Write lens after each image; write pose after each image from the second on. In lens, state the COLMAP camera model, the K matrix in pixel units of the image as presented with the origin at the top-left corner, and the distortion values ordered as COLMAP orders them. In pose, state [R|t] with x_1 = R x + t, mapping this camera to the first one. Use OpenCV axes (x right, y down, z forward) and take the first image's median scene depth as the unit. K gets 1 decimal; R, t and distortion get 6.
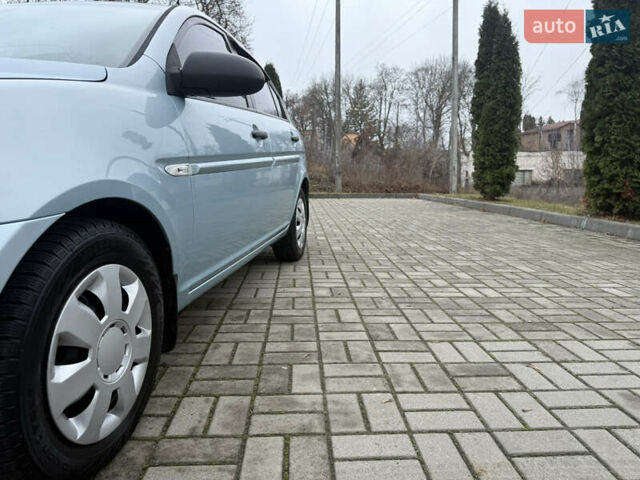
lens RADIAL K [[460.4, 0, 325.2], [0, 460.4, 244.0], [0, 0, 1]] dist [0.021362, -0.023267]
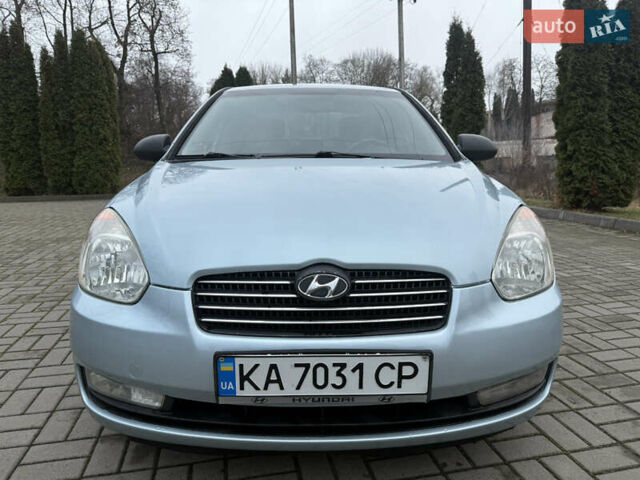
lens RADIAL K [[460.4, 0, 325.4], [0, 460.4, 246.6], [0, 0, 1]] dist [0.021362, -0.023267]
pose [[0.986424, -0.048452, 0.156910, -0.268036], [0.044182, 0.998555, 0.030585, -0.025571], [-0.158165, -0.023237, 0.987139, -0.140298]]
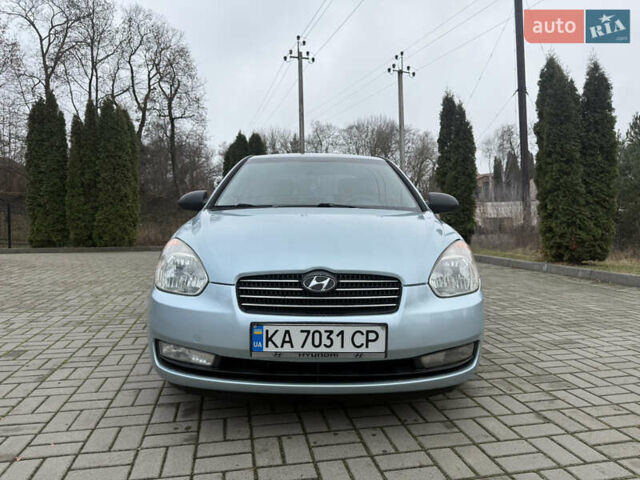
lens RADIAL K [[460.4, 0, 322.9], [0, 460.4, 245.6], [0, 0, 1]] dist [0.021362, -0.023267]
pose [[0.989278, -0.017303, 0.145018, -0.281396], [0.031641, 0.994766, -0.097160, 0.002382], [-0.142578, 0.100707, 0.984647, -0.255774]]
